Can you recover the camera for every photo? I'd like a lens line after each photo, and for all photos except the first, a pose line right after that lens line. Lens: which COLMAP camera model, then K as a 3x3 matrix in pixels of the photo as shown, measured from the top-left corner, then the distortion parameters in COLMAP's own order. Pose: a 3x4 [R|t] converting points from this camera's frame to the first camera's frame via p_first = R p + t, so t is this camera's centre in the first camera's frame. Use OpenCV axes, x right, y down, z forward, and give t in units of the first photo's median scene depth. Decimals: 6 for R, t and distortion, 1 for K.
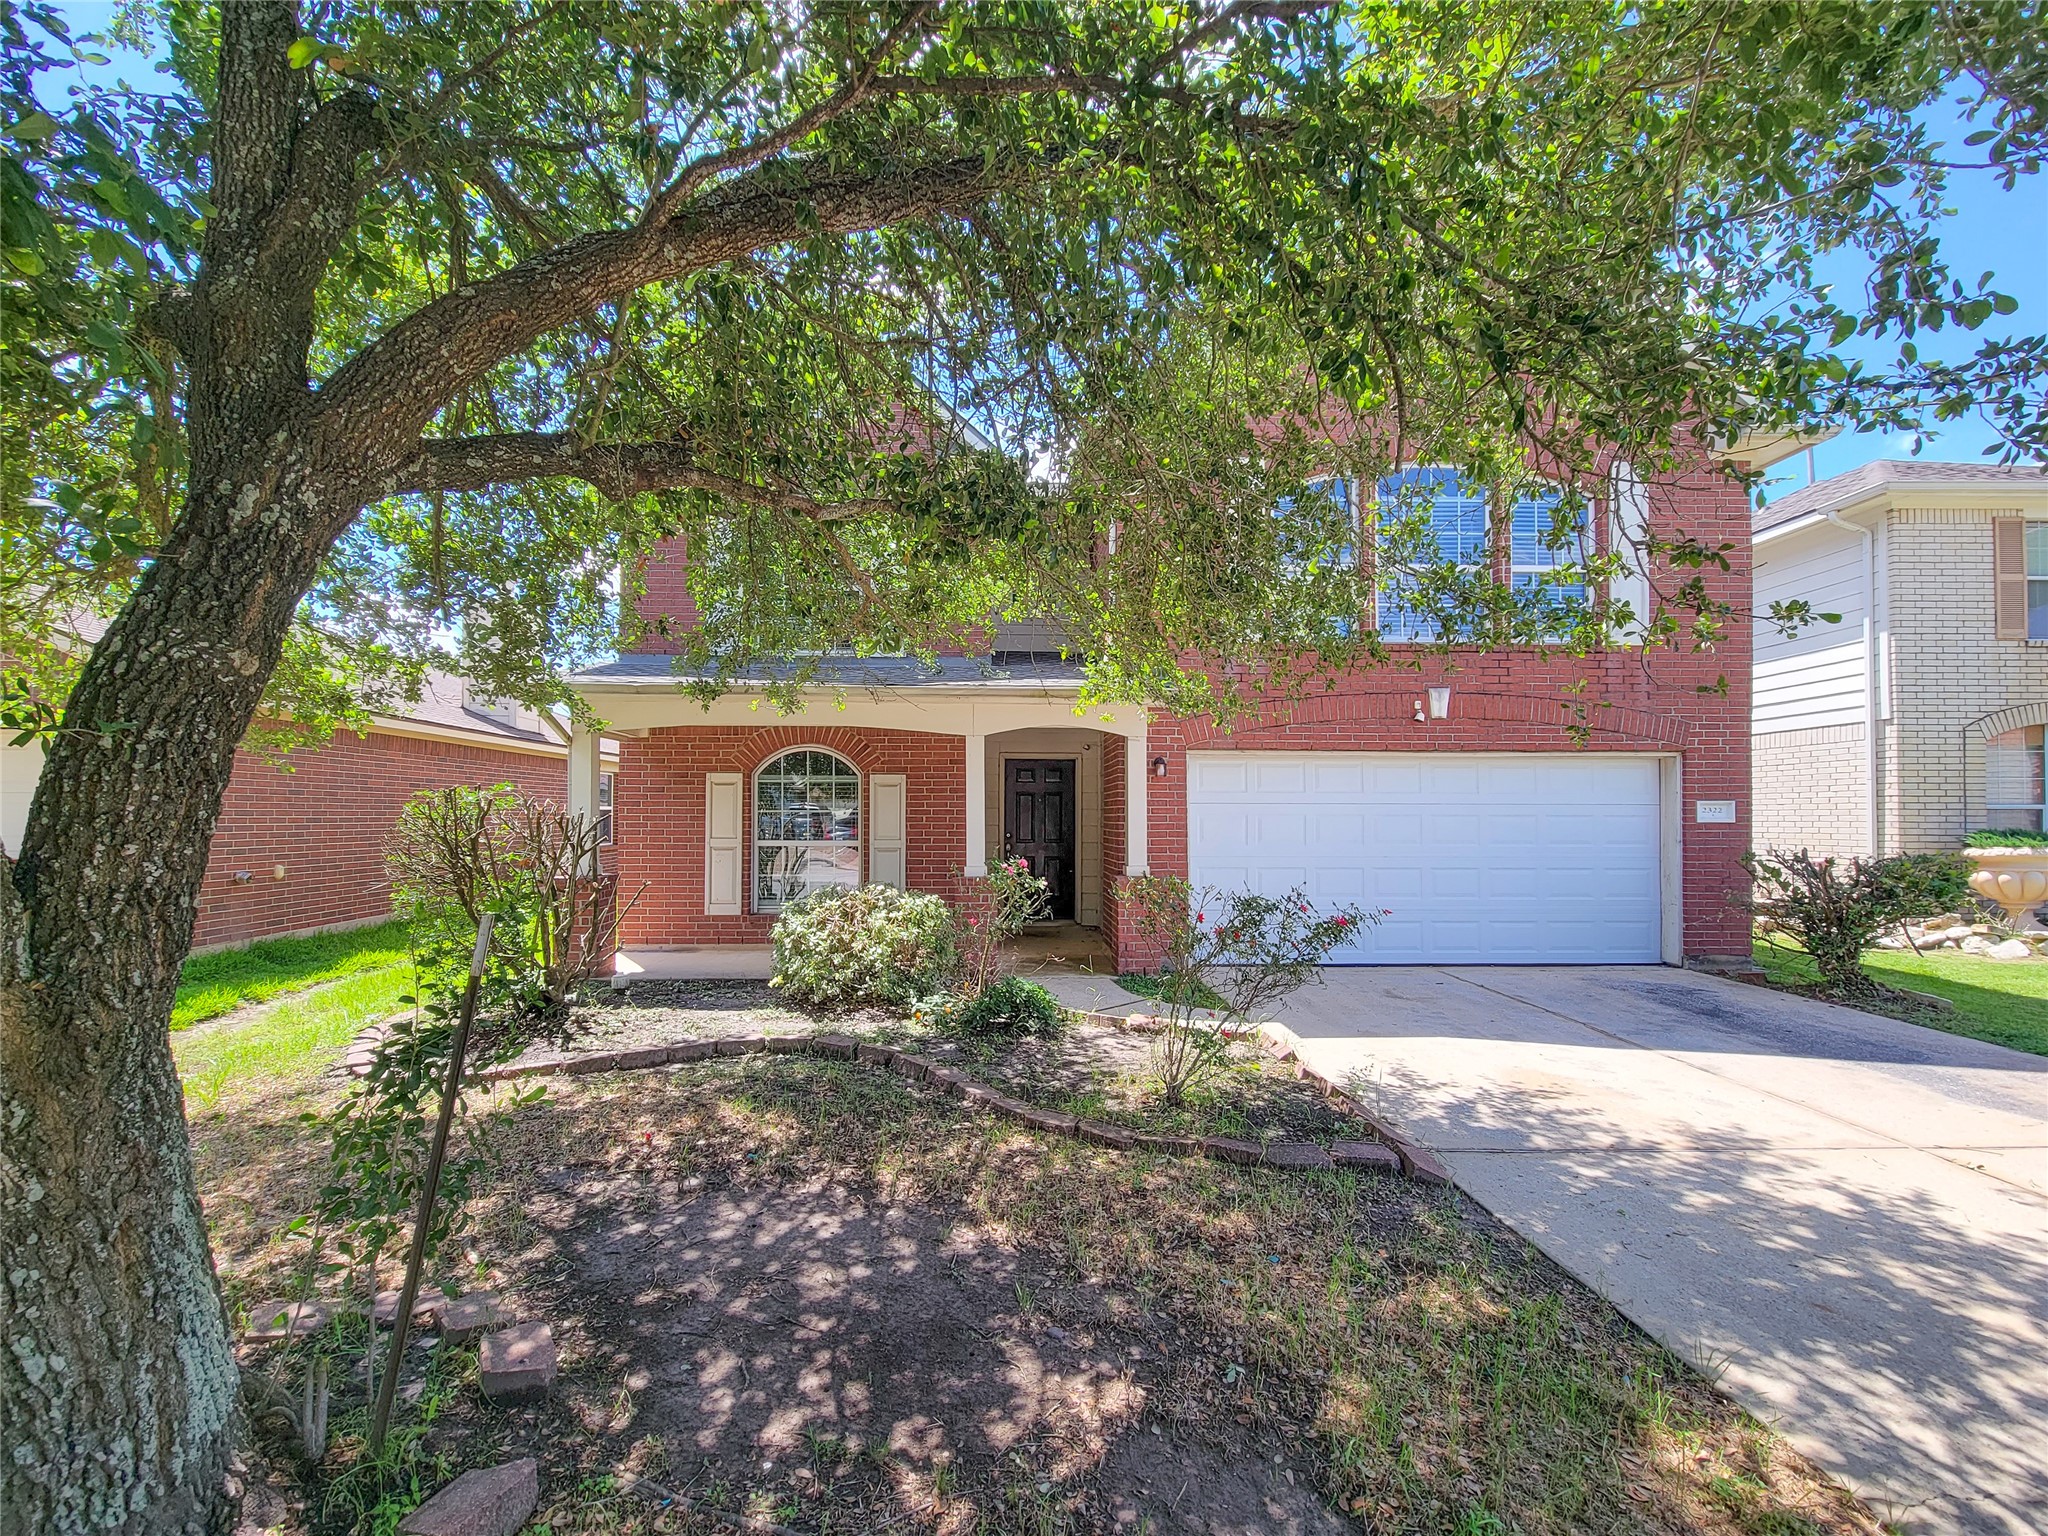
lens RADIAL K [[850.3, 0, 1044.9], [0, 850.3, 809.8], [0, 0, 1]] dist [0.004984, -0.002895]
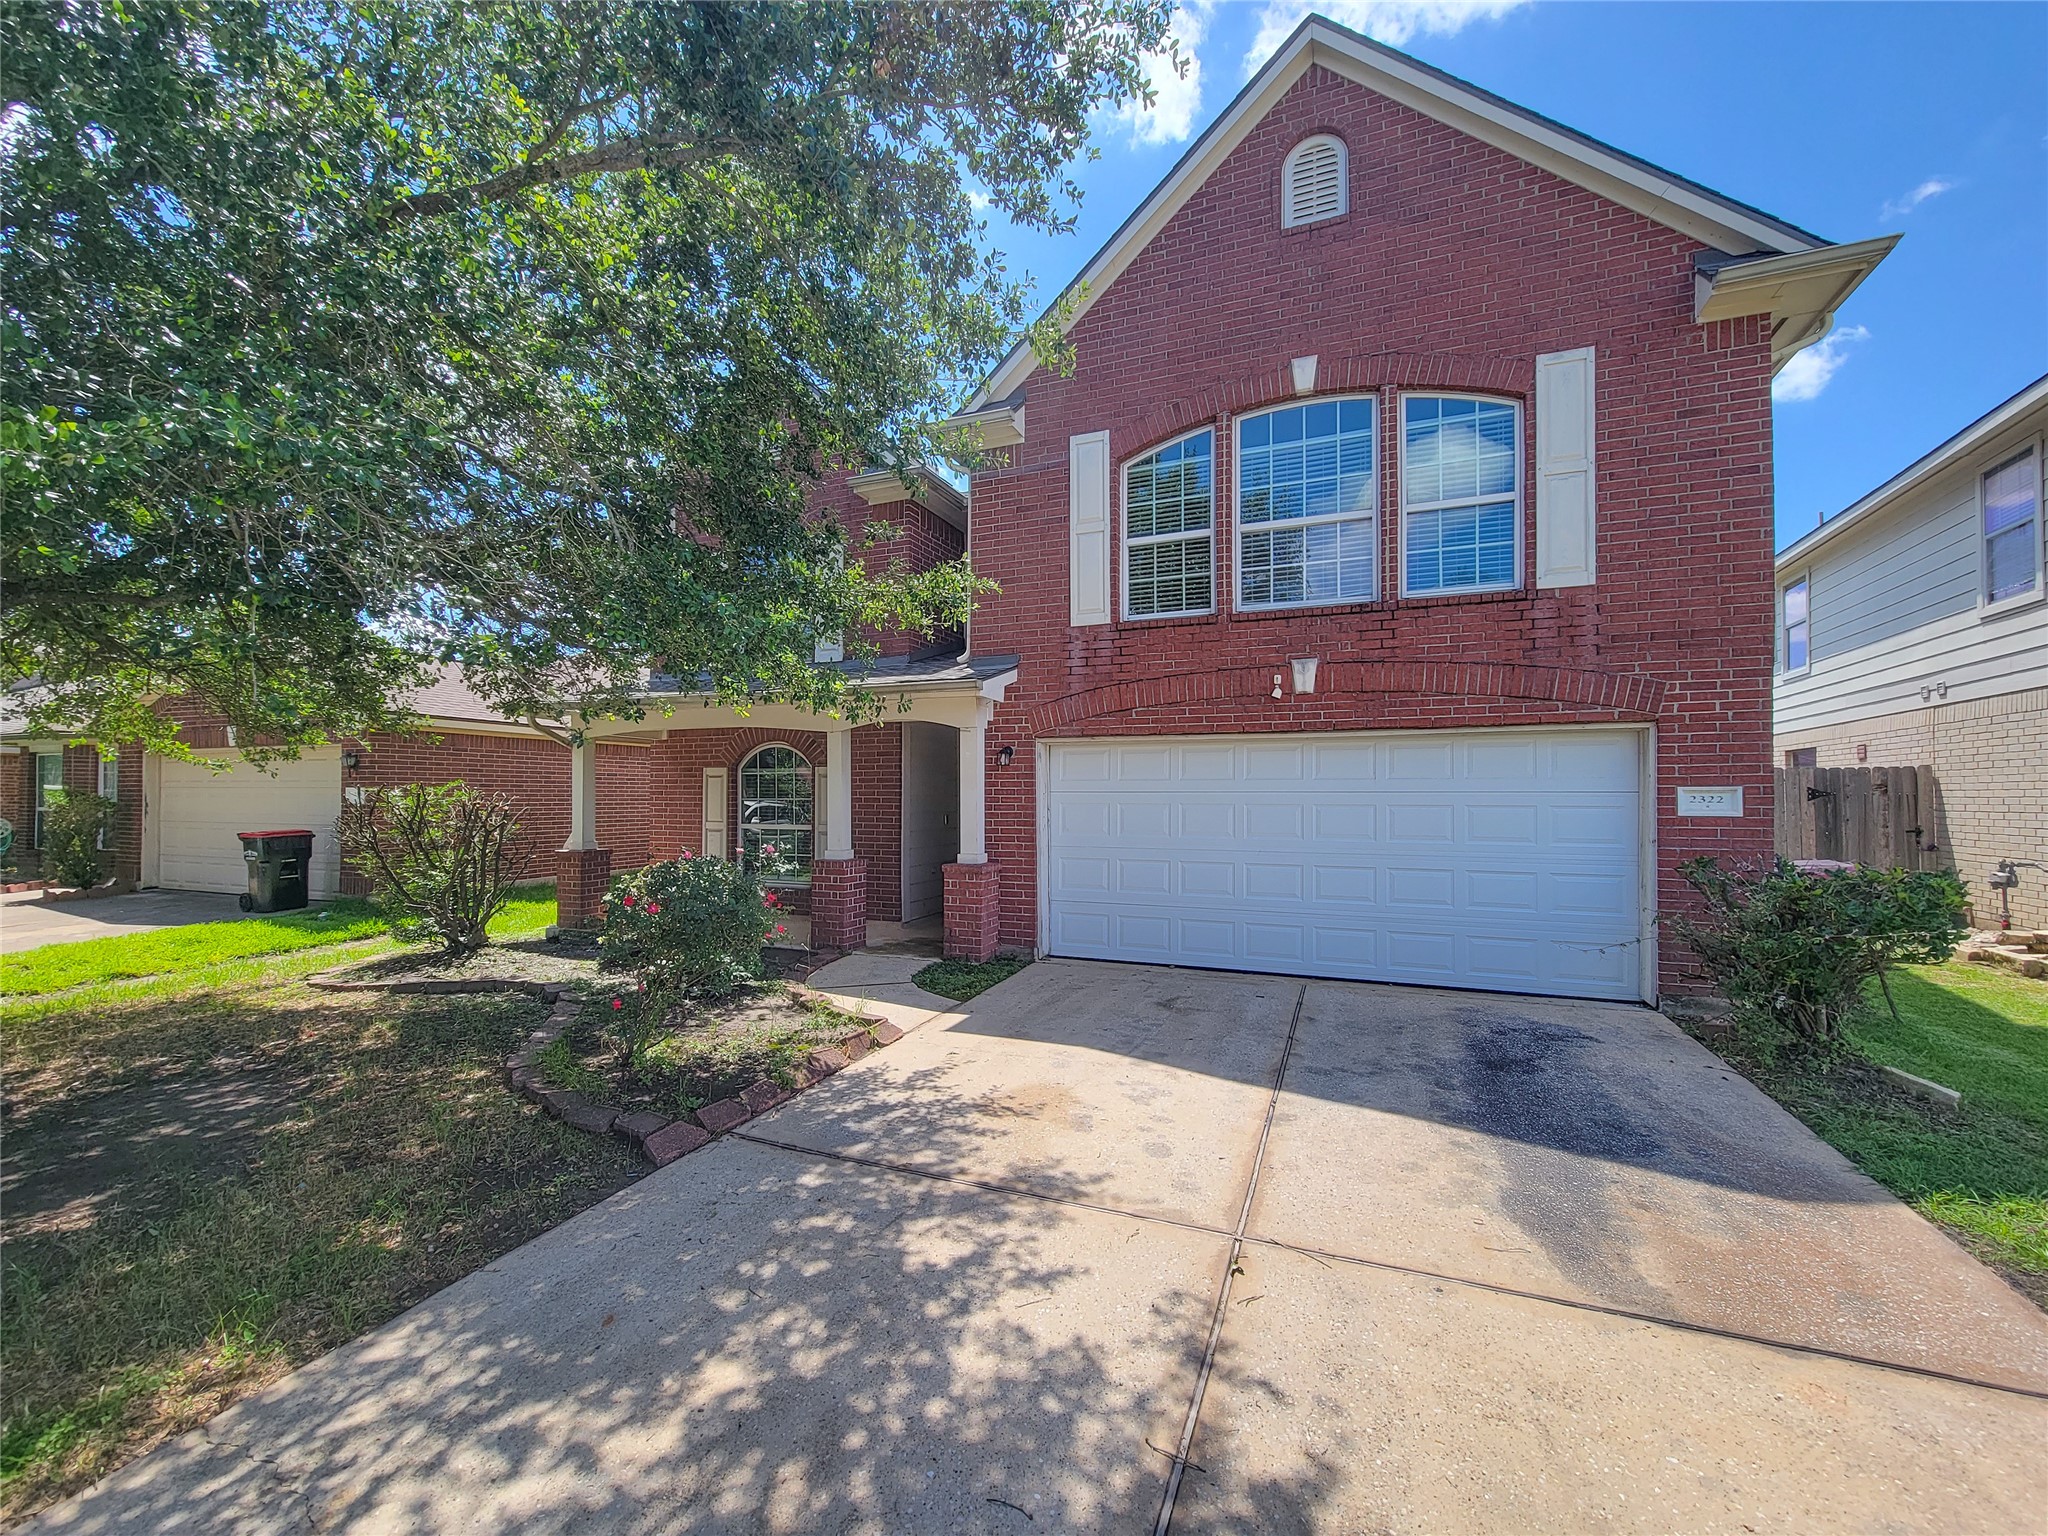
lens RADIAL K [[850.3, 0, 1051.8], [0, 850.3, 795.7], [0, 0, 1]] dist [0.004984, -0.002895]
pose [[0.911016, -0.000627, -0.412371, 0.982337], [0.004058, 0.999964, 0.007444, -0.018282], [0.412351, -0.008455, 0.910986, 0.169915]]
